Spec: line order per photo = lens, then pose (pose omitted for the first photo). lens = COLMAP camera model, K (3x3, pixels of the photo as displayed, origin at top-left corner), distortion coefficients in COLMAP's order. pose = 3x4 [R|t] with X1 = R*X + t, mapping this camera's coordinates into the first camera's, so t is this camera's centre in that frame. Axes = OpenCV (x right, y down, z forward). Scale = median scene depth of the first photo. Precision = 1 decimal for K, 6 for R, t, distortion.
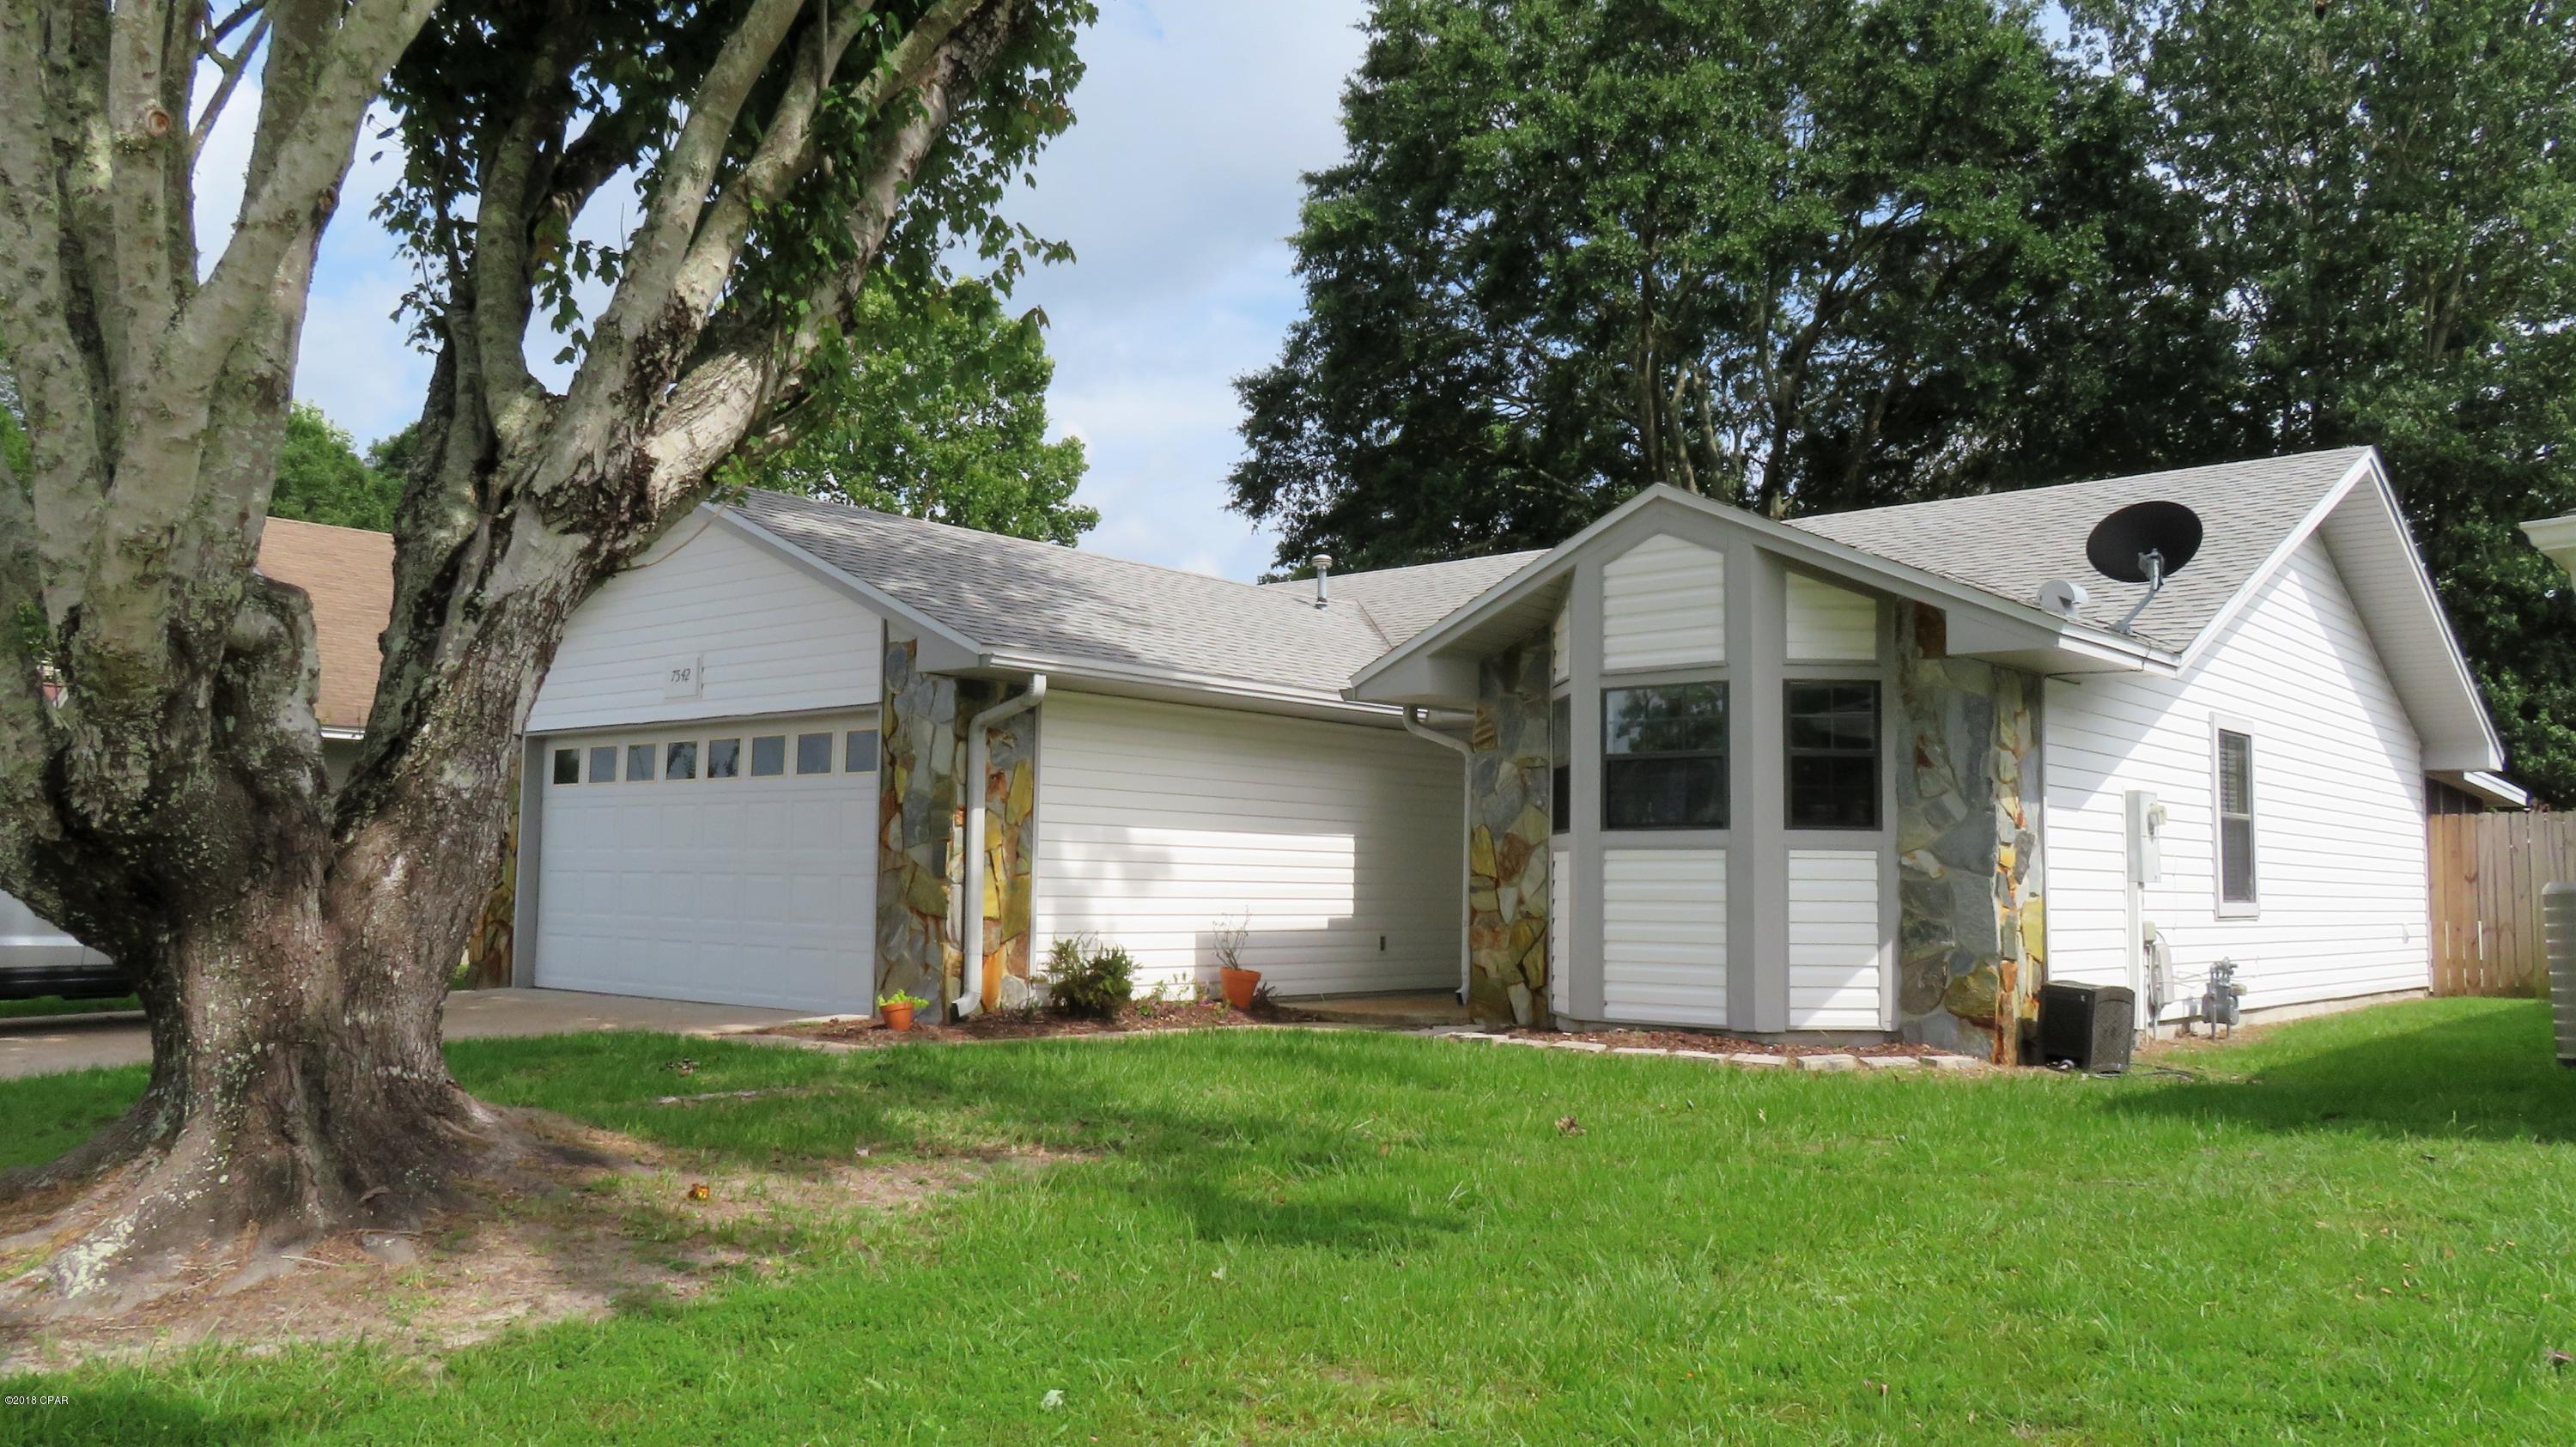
lens RADIAL K [[2009.1, 0, 1272.9], [0, 2009.1, 740.7], [0, 0, 1]] dist [-0.007025, 0.000774]
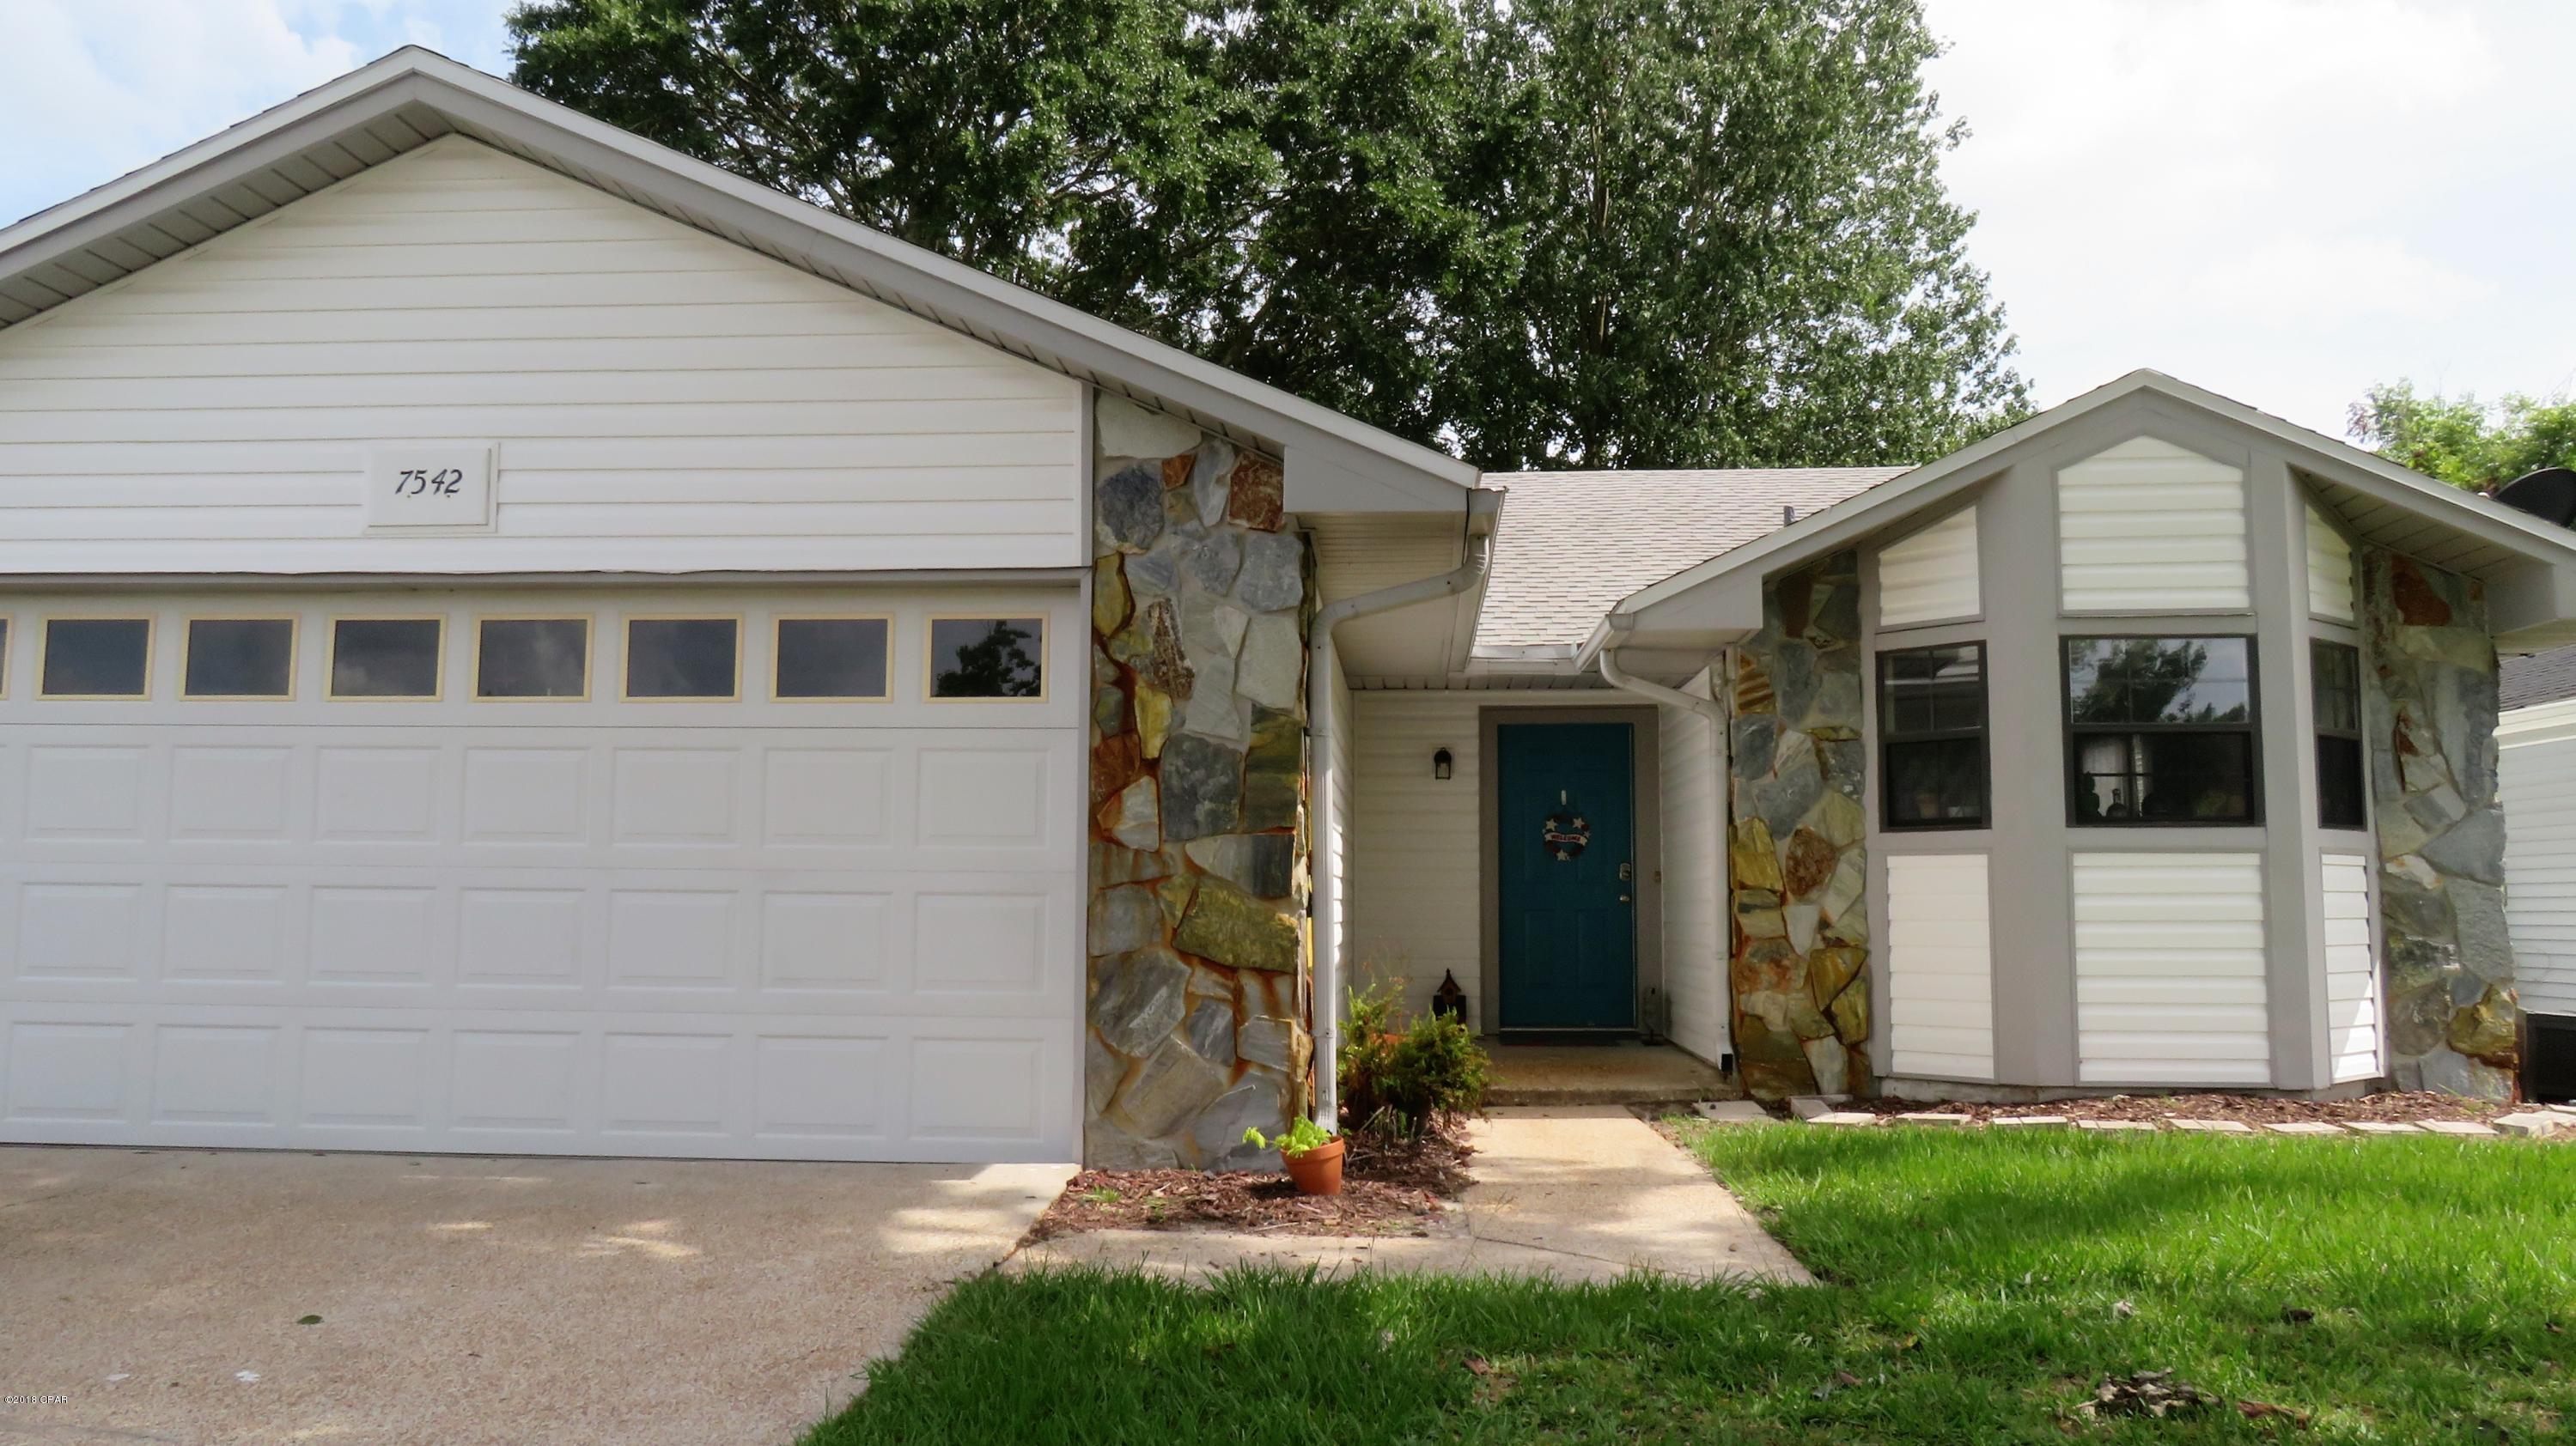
lens RADIAL K [[1949.7, 0, 1272.6], [0, 1949.7, 731.8], [0, 0, 1]] dist [-0.016367, 0.015687]
pose [[0.797994, 0.042755, 0.601147, -0.501002], [-0.037965, 0.999065, -0.020660, 0.035553], [-0.601468, -0.006336, 0.798872, 0.603545]]
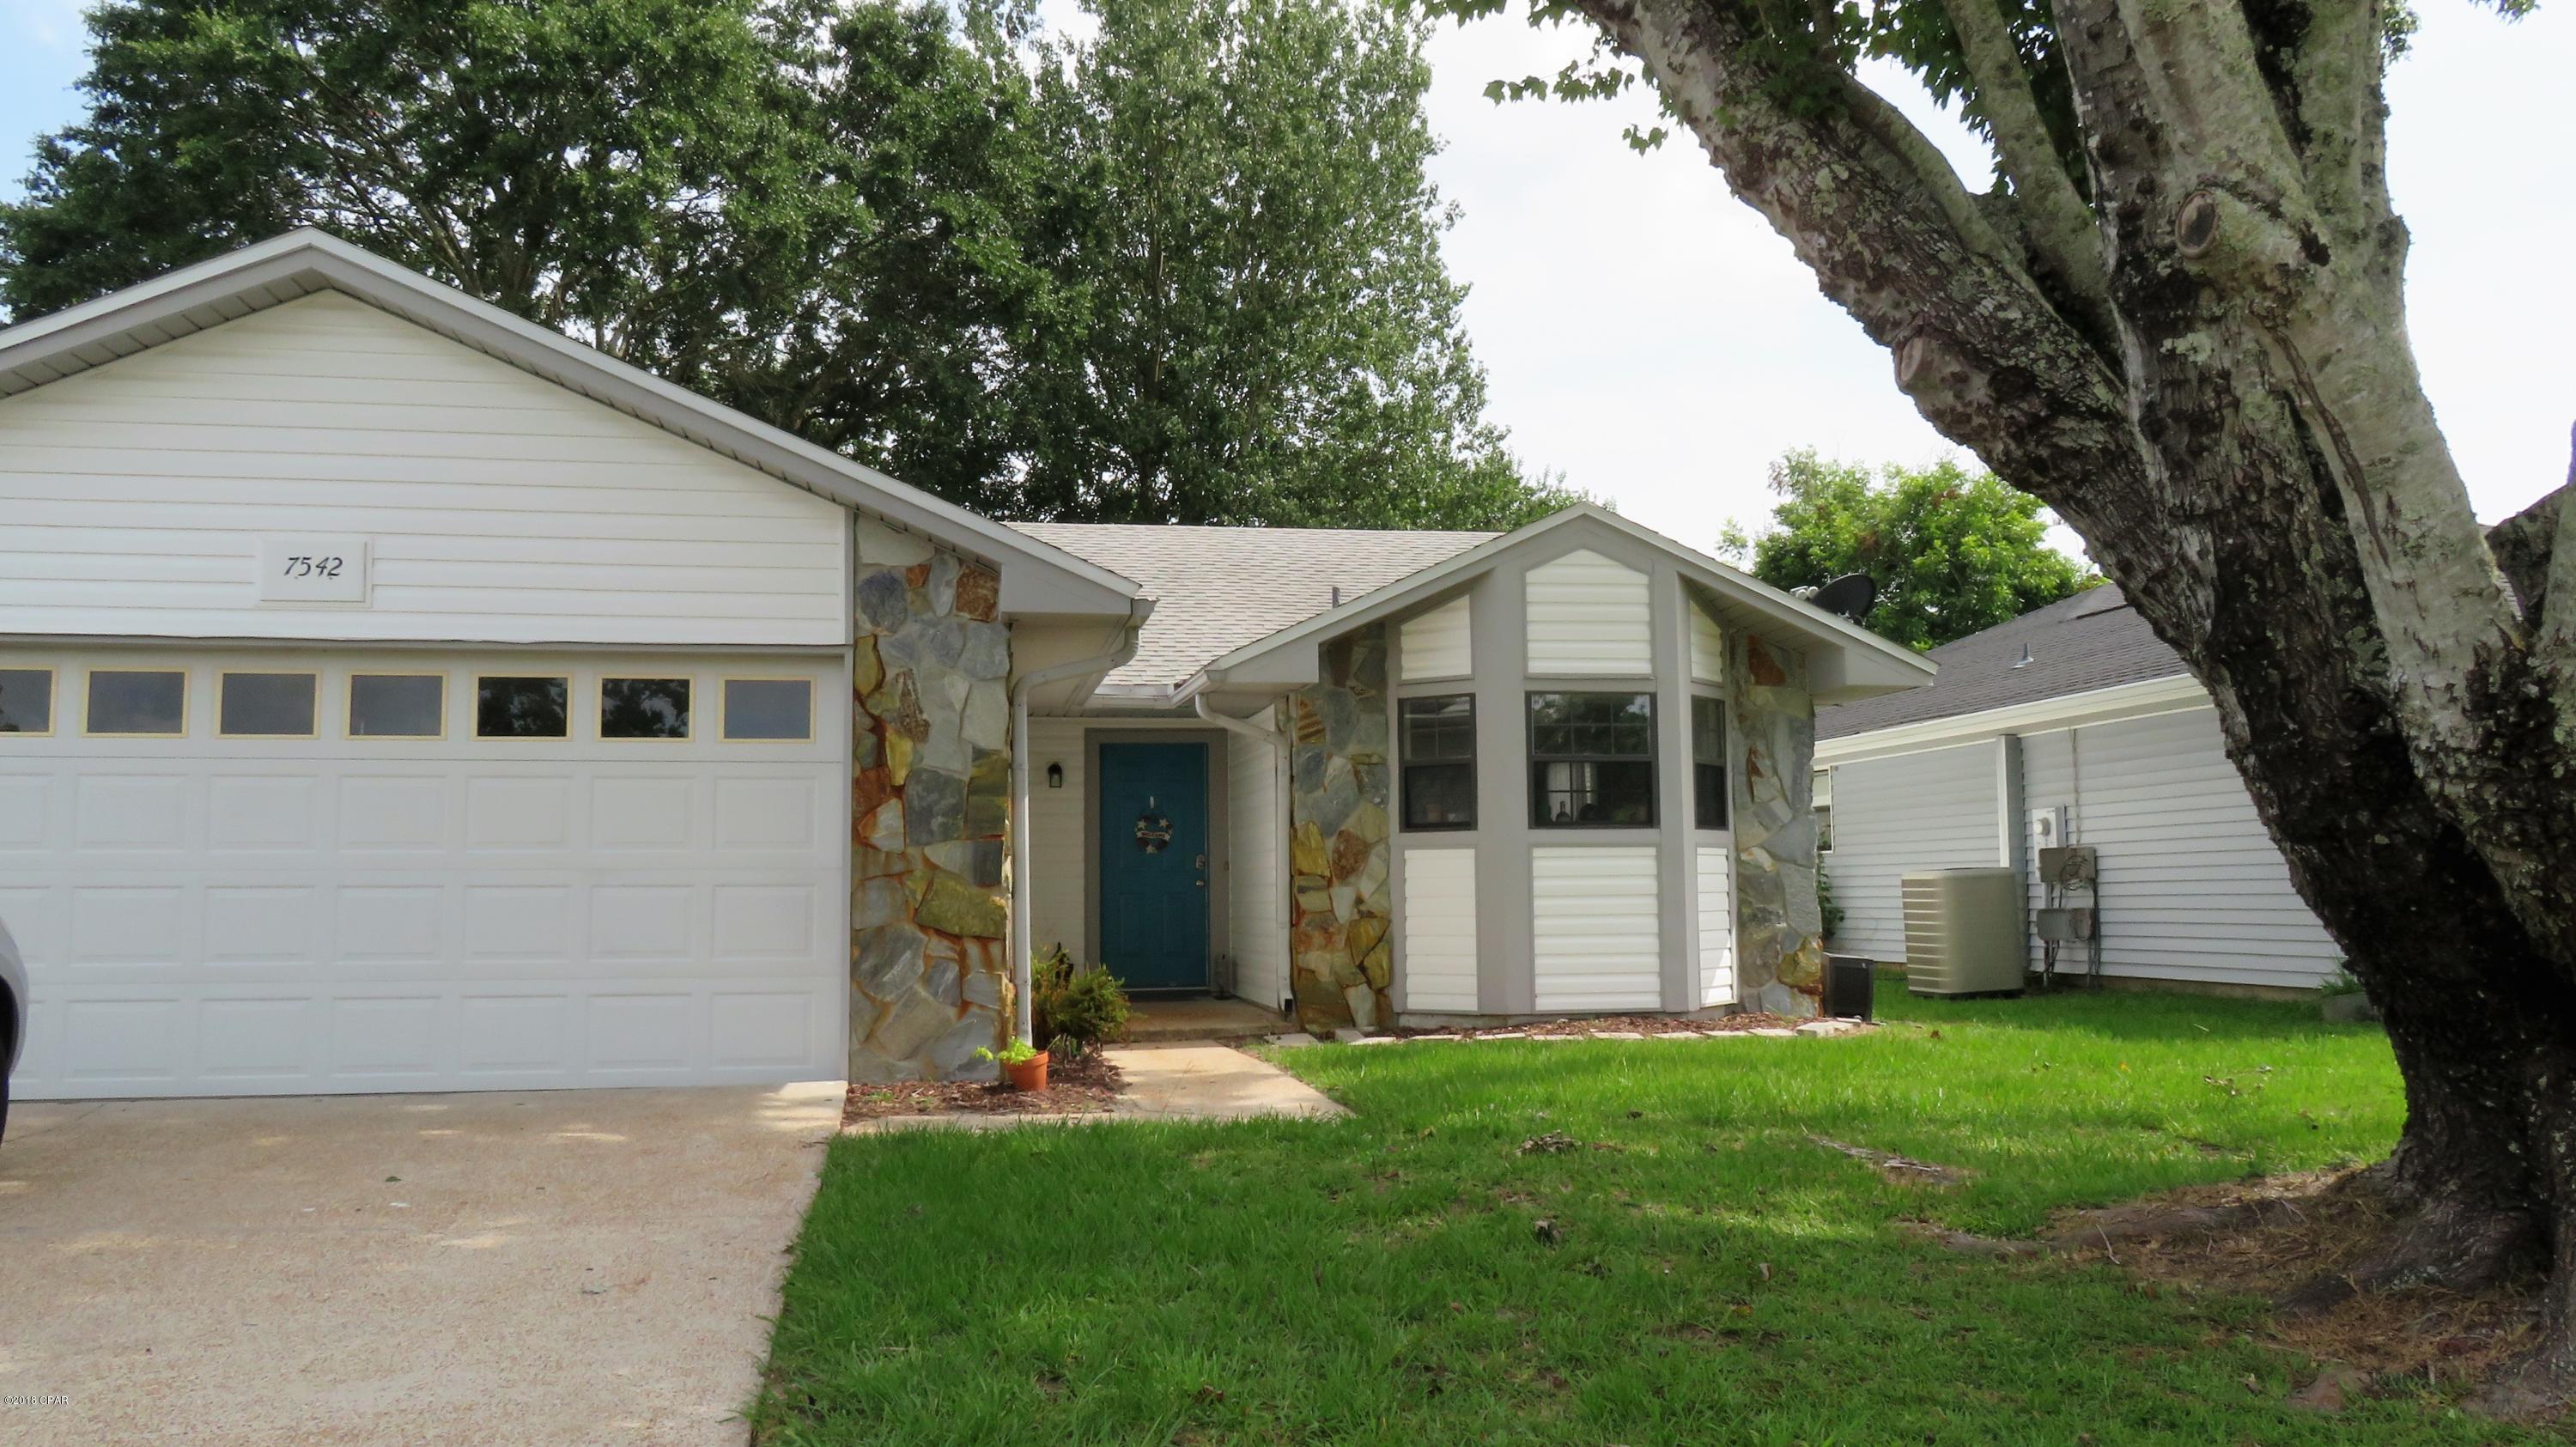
lens RADIAL K [[1950.1, 0, 1290.6], [0, 1950.1, 727.6], [0, 0, 1]] dist [-0.016367, 0.015687]
pose [[0.621483, 0.046381, 0.782054, -0.695854], [-0.040904, 0.998805, -0.026730, 0.024578], [-0.782359, -0.015377, 0.622638, 0.473372]]
